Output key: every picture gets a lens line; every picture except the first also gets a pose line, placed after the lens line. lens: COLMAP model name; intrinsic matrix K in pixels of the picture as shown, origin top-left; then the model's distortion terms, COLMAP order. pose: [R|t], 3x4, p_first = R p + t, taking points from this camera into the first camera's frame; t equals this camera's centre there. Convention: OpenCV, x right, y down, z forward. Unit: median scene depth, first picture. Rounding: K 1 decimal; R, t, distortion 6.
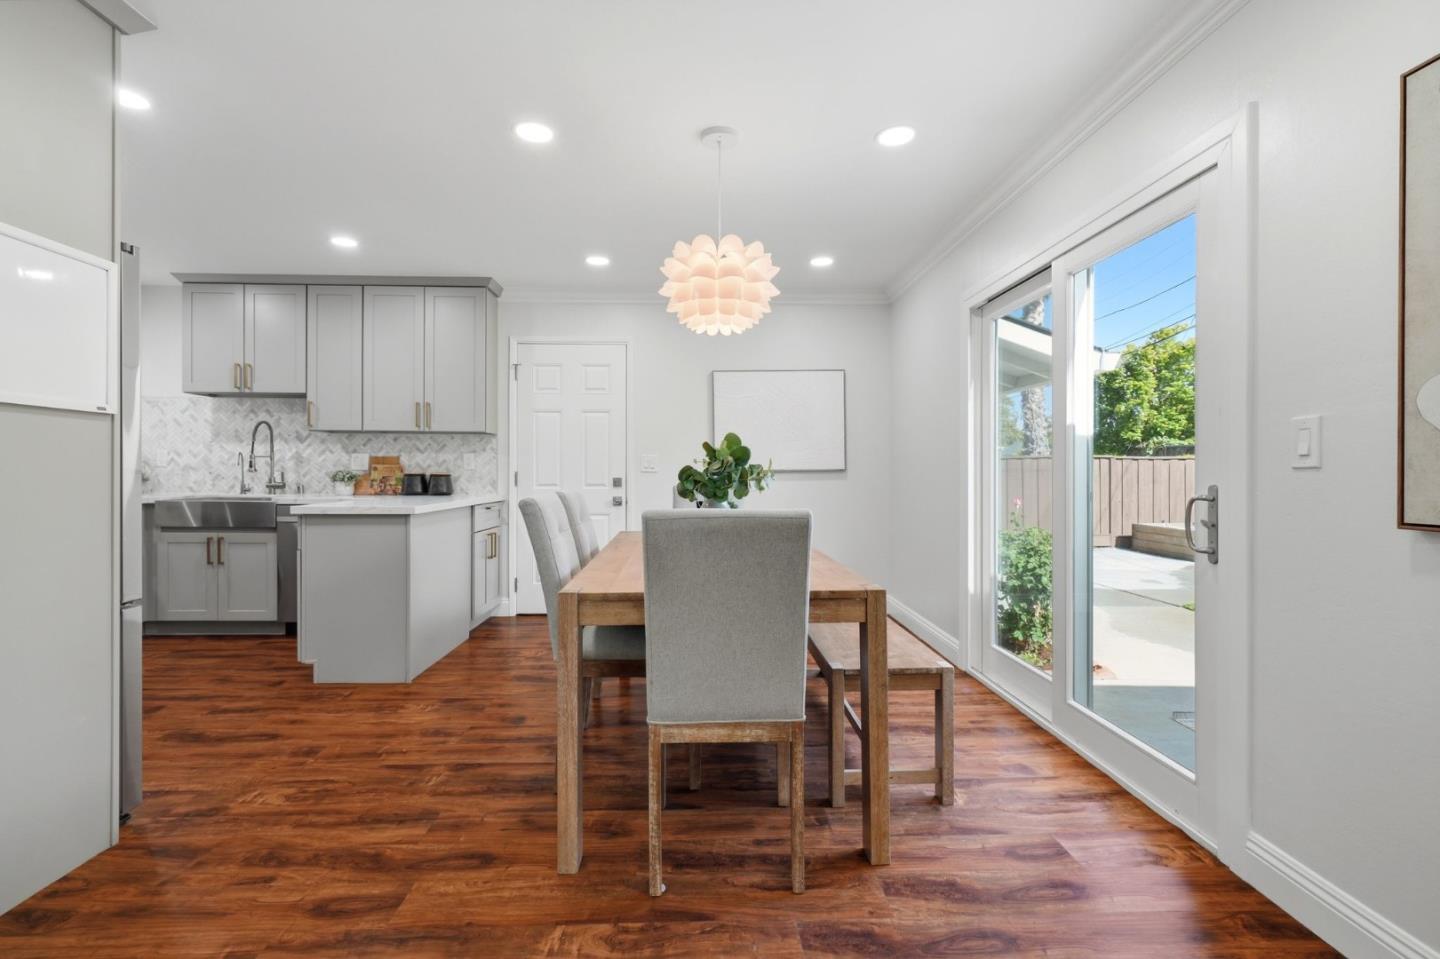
lens RADIAL K [[675.5, 0, 714.9], [0, 675.5, 467.2], [0, 0, 1]] dist [0.001508, 0.000924]
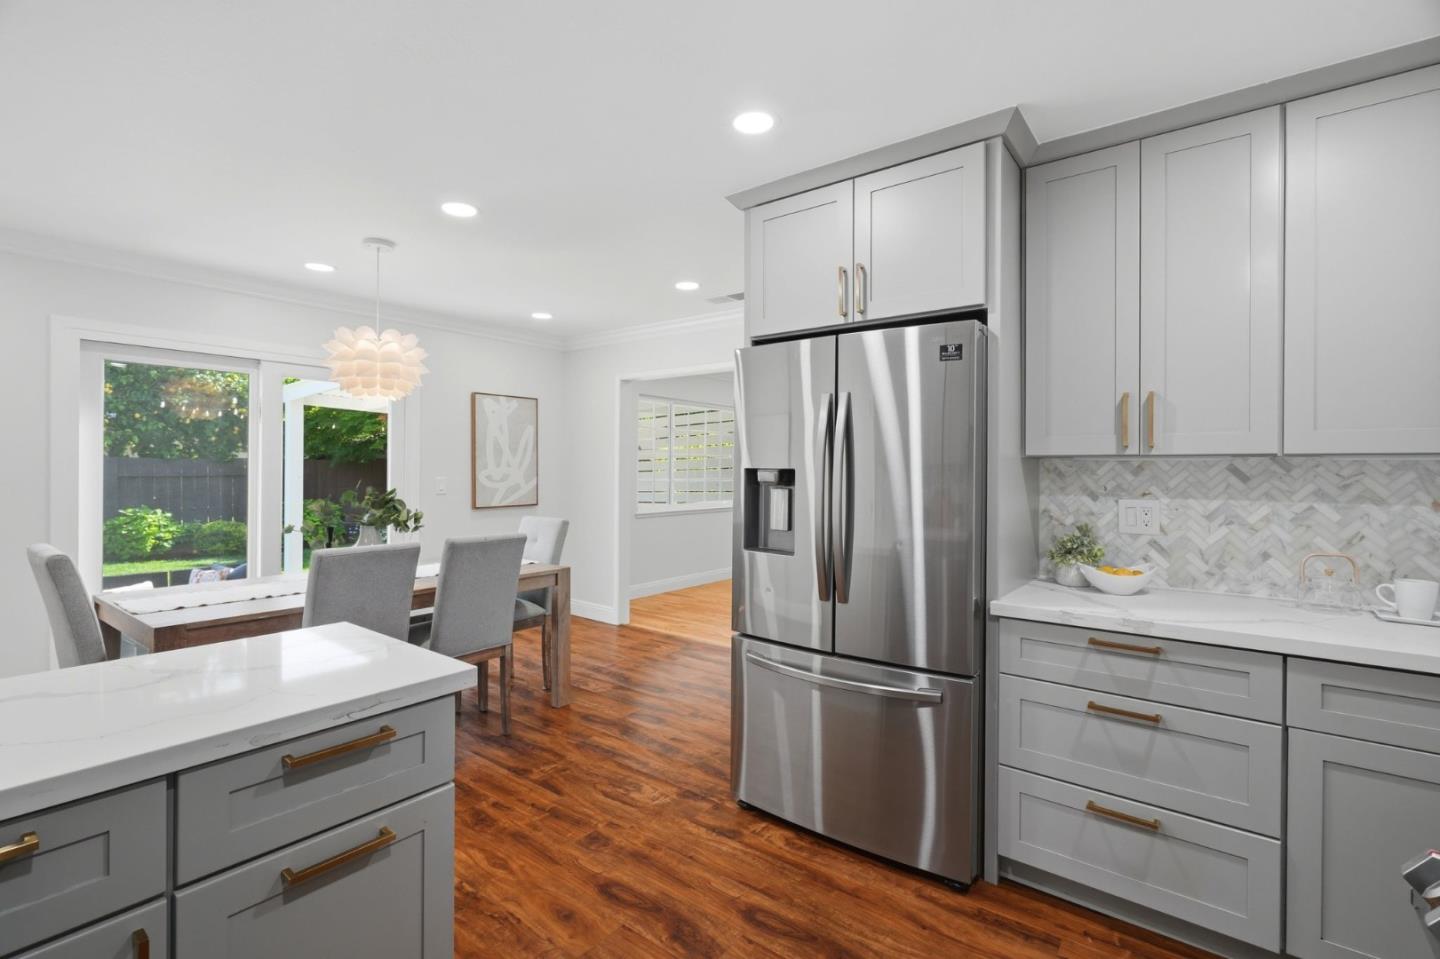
lens RADIAL K [[659.7, 0, 710.6], [0, 659.7, 462.1], [0, 0, 1]] dist [-0.002450, 0.001058]
pose [[-0.764712, 0.000642, 0.644372, -1.370257], [-0.007649, 0.999920, -0.010074, -0.085621], [-0.644327, -0.012633, -0.764645, 1.677767]]
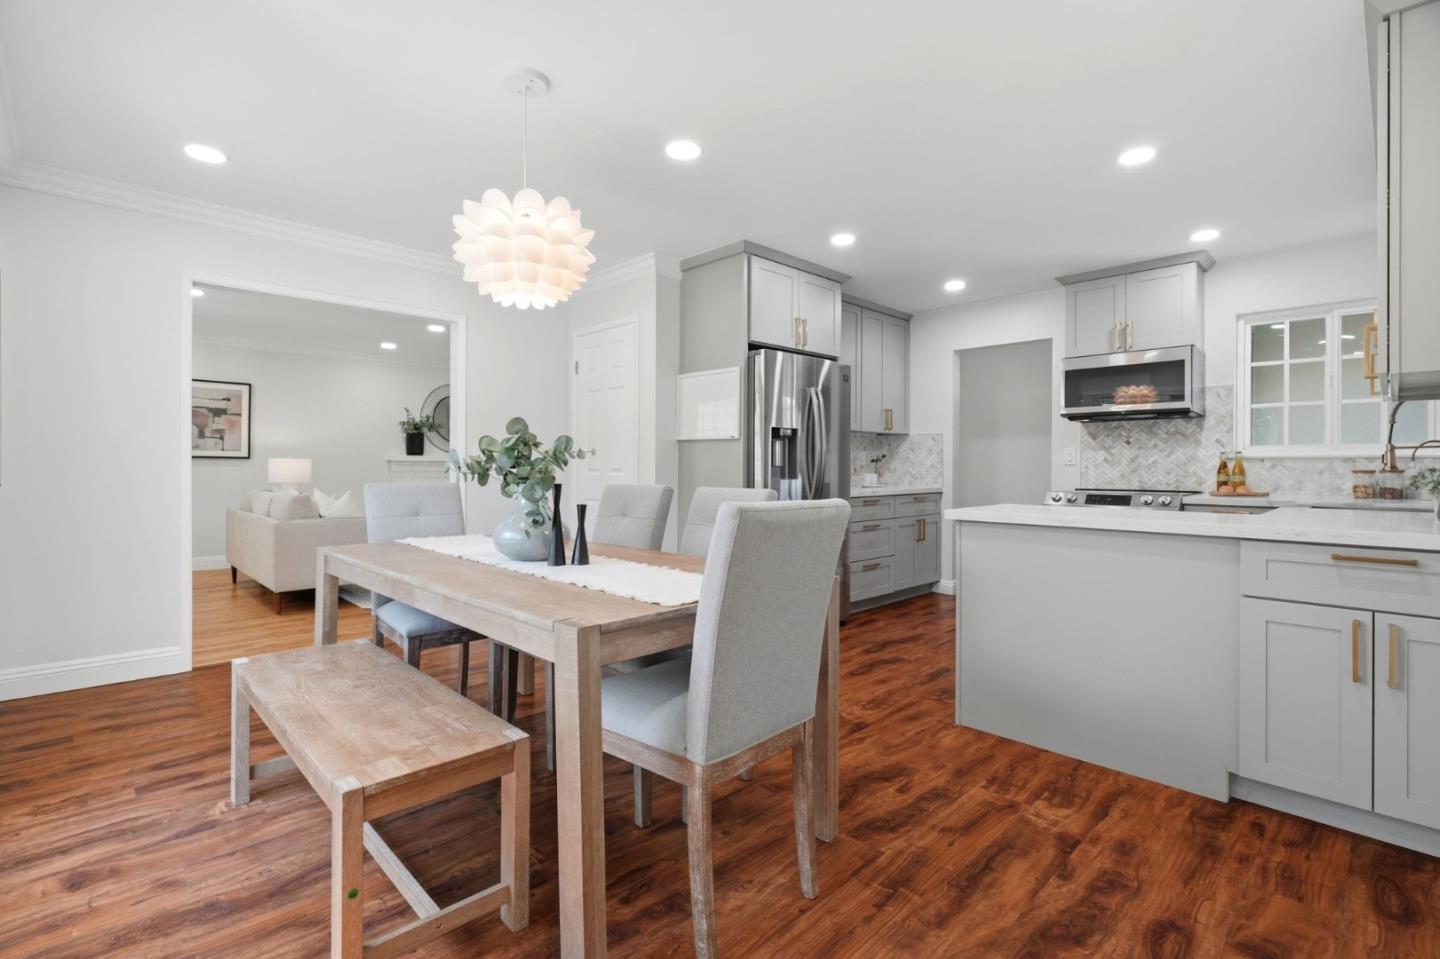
lens RADIAL K [[666.7, 0, 714.2], [0, 666.7, 477.9], [0, 0, 1]] dist [0.000805, 0.000191]
pose [[-0.735272, 0.008324, -0.677722, 0.438161], [-0.003363, 0.999867, 0.015929, 0.008995], [0.677764, 0.013991, -0.735146, 1.947883]]
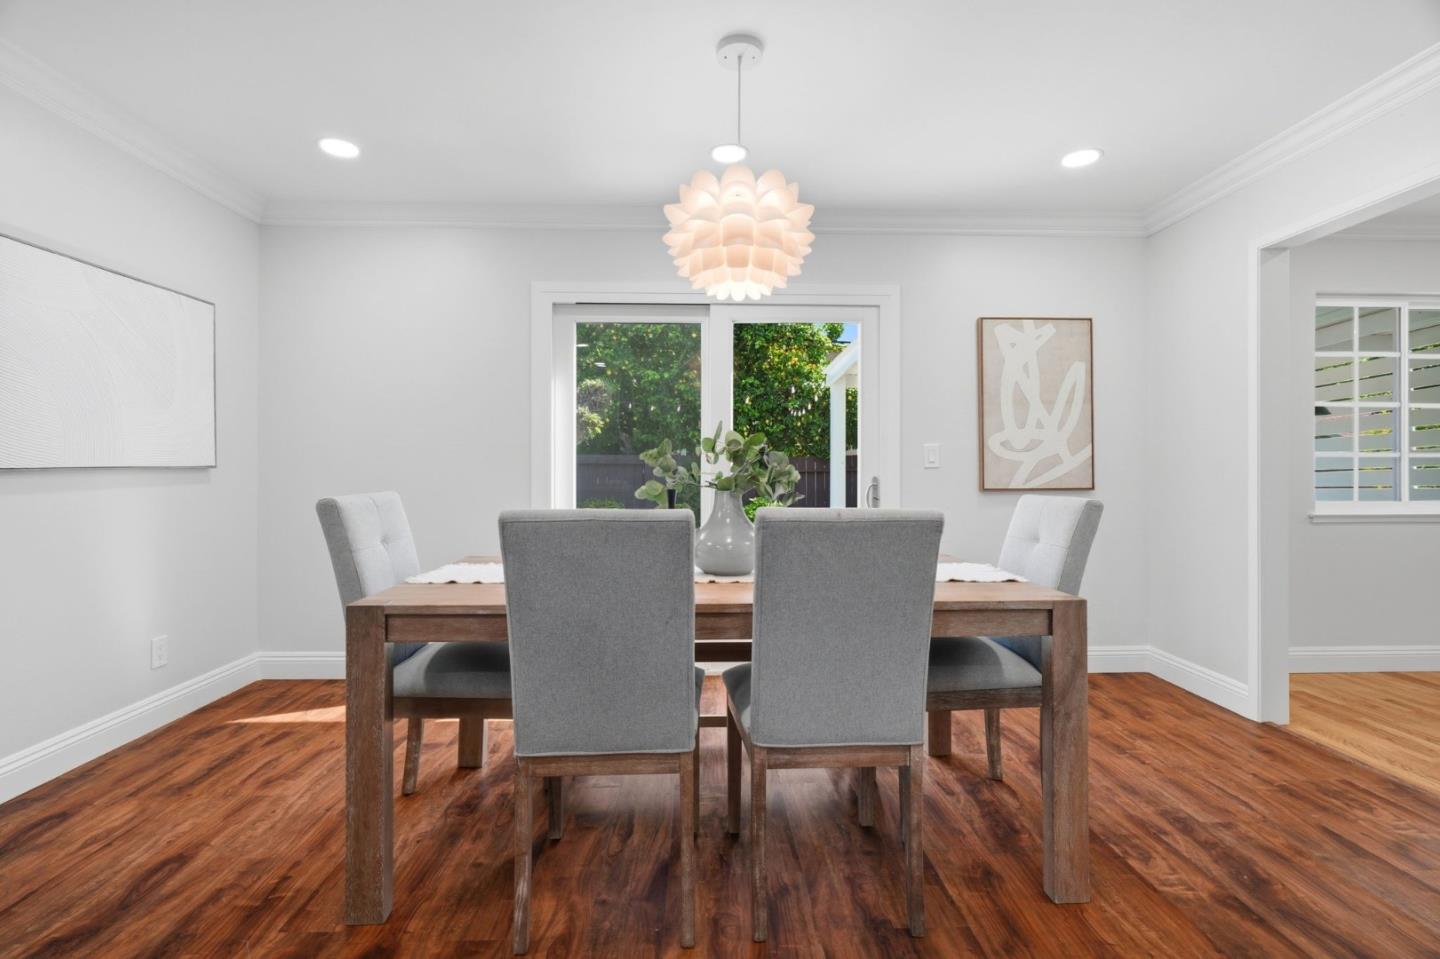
lens RADIAL K [[660.3, 0, 716.8], [0, 660.3, 467.5], [0, 0, 1]] dist [-0.000250, 0.001046]
pose [[-0.007583, 0.004368, 0.999962, -0.839483], [-0.003023, 0.999986, -0.004392, 0.008422], [-0.999967, -0.003056, -0.007570, 1.122148]]
